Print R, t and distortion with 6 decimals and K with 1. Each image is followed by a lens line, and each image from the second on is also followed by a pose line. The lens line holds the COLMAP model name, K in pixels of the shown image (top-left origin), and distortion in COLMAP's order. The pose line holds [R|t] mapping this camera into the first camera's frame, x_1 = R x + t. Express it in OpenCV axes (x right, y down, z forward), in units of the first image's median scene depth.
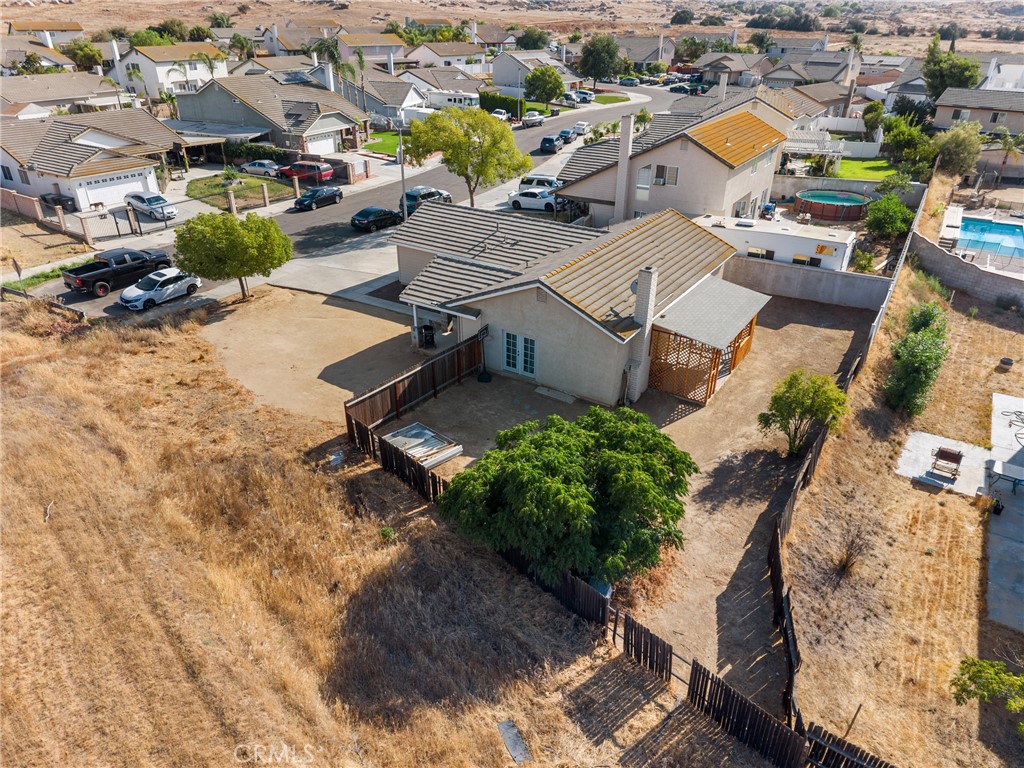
lens RADIAL K [[684.2, 0, 533.6], [0, 684.2, 382.5], [0, 0, 1]] dist [0.003817, -0.000809]
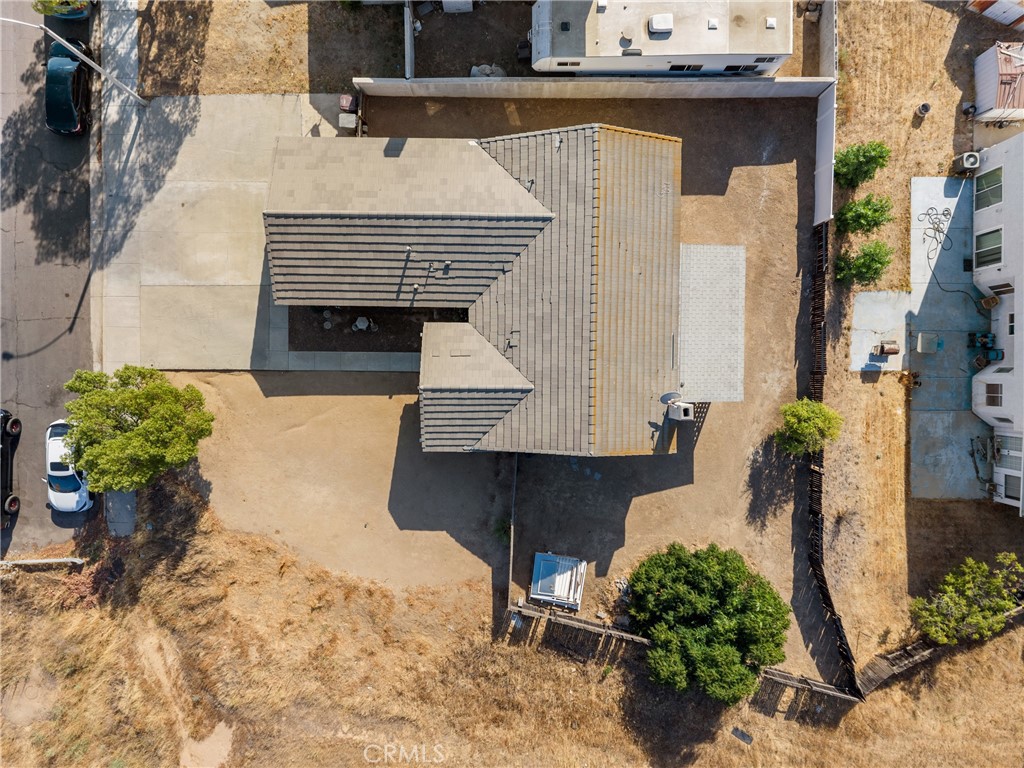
lens RADIAL K [[701.5, 0, 524.1], [0, 701.5, 379.4], [0, 0, 1]] dist [-0.002587, -0.001037]
pose [[0.856897, -0.515432, 0.007595, -0.023316], [0.232283, 0.399235, 0.886936, -0.897004], [-0.460188, -0.758249, 0.461829, 0.480942]]
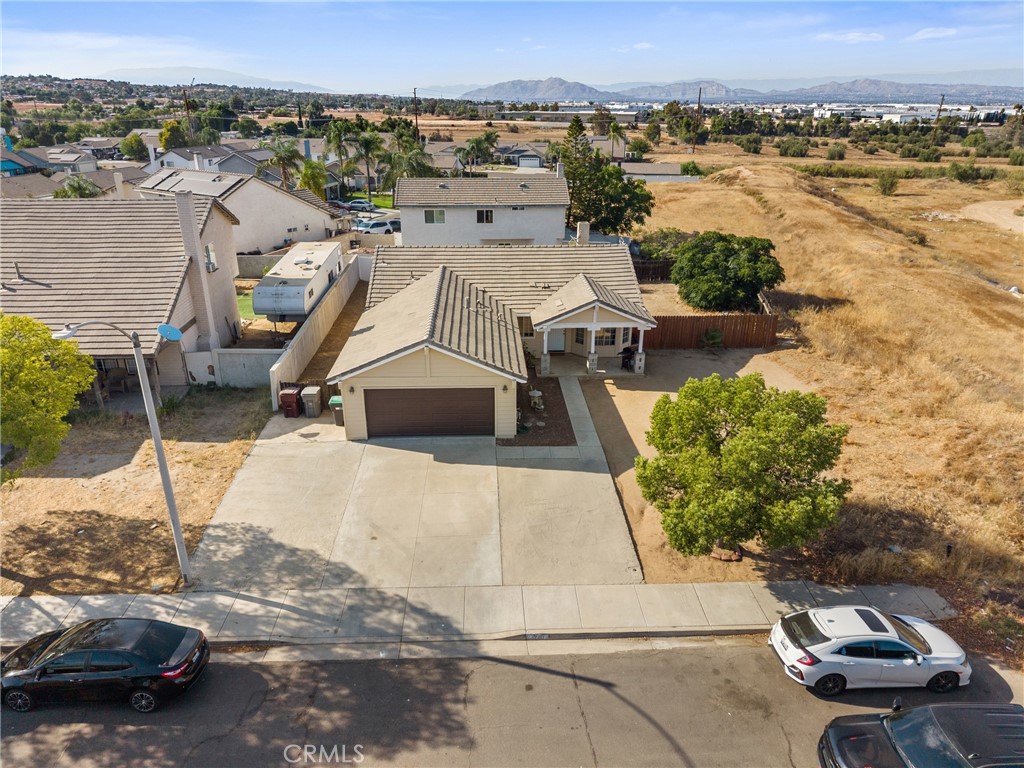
lens RADIAL K [[684.4, 0, 507.0], [0, 684.4, 385.0], [0, 0, 1]] dist [0.005332, -0.003642]
pose [[-0.552583, -0.331631, 0.764639, -0.771029], [0.386941, 0.710489, 0.587777, -0.652678], [-0.738193, 0.620666, -0.264282, 1.309530]]
